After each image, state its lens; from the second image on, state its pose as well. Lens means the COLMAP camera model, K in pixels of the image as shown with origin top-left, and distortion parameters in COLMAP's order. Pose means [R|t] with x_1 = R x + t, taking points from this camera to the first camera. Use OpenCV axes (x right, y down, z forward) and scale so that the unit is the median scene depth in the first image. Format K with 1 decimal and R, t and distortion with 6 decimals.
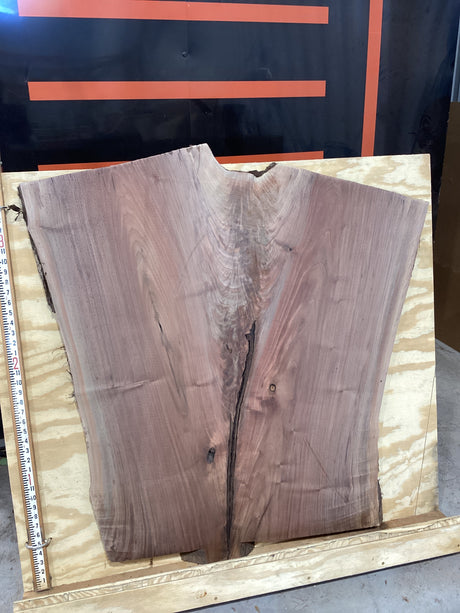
lens RADIAL K [[547.5, 0, 233.4], [0, 547.5, 308.3], [0, 0, 1]] dist [0.075467, -0.129809]
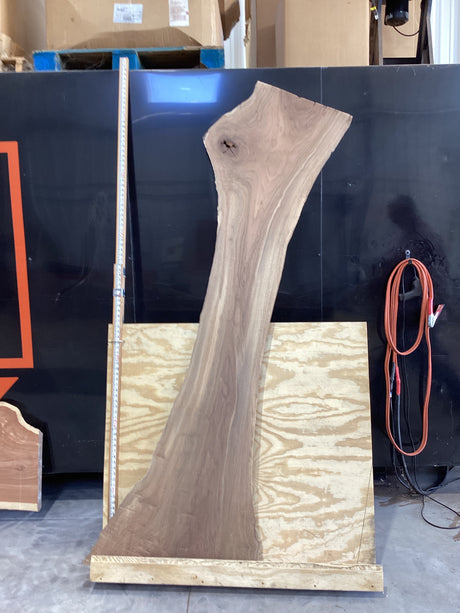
lens RADIAL K [[547.5, 0, 230.0], [0, 547.5, 304.1], [0, 0, 1]] dist [0.075467, -0.129809]
pose [[0.954460, 0.032753, -0.296537, 0.487238], [-0.104392, 0.967786, -0.229113, 0.089447], [0.279480, 0.249635, 0.927132, -0.681623]]
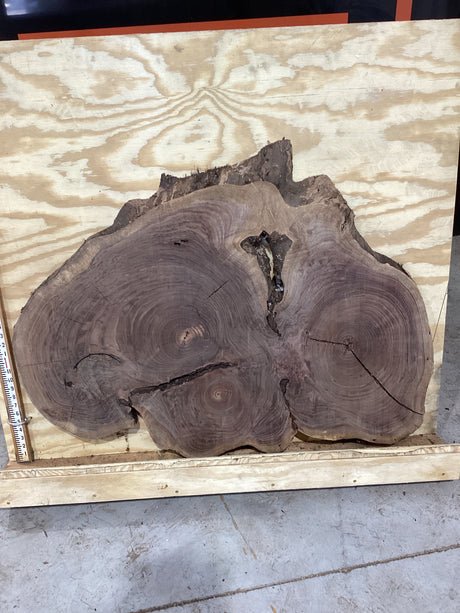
lens RADIAL K [[547.5, 0, 237.5], [0, 547.5, 305.2], [0, 0, 1]] dist [0.075467, -0.129809]
pose [[0.982059, 0.082349, -0.169640, 0.214996], [-0.045192, 0.976171, 0.212247, -0.033991], [0.183076, -0.200773, 0.962379, 0.101261]]
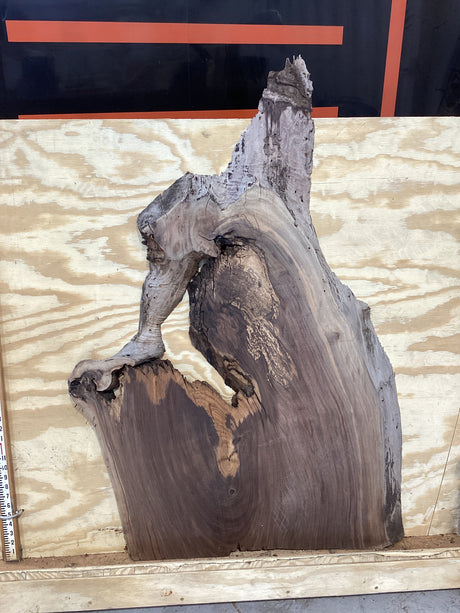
lens RADIAL K [[547.5, 0, 230.0], [0, 547.5, 305.1], [0, 0, 1]] dist [0.075467, -0.129809]
pose [[0.985796, 0.085993, -0.144263, 0.132772], [-0.075969, 0.994389, 0.073616, -0.036184], [0.149784, -0.061611, 0.986797, 0.125367]]
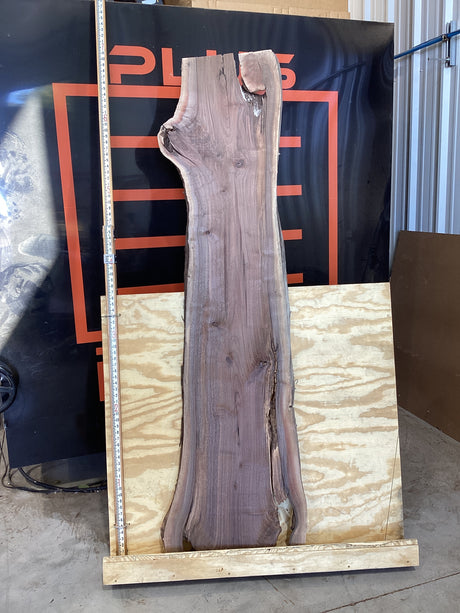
lens RADIAL K [[547.5, 0, 233.4], [0, 547.5, 308.1], [0, 0, 1]] dist [0.075467, -0.129809]
pose [[0.982751, 0.019416, -0.183913, 0.234069], [-0.046123, 0.988780, -0.142079, 0.020474], [0.179091, 0.148111, 0.972620, -0.552224]]
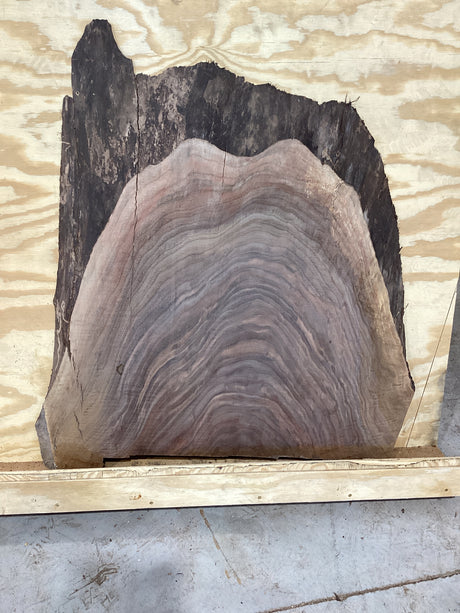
lens RADIAL K [[547.5, 0, 232.0], [0, 547.5, 302.7], [0, 0, 1]] dist [0.075467, -0.129809]
pose [[0.984484, 0.116119, -0.131559, 0.172685], [-0.090396, 0.978203, 0.186943, 0.020840], [0.150399, -0.172150, 0.973522, 0.186666]]
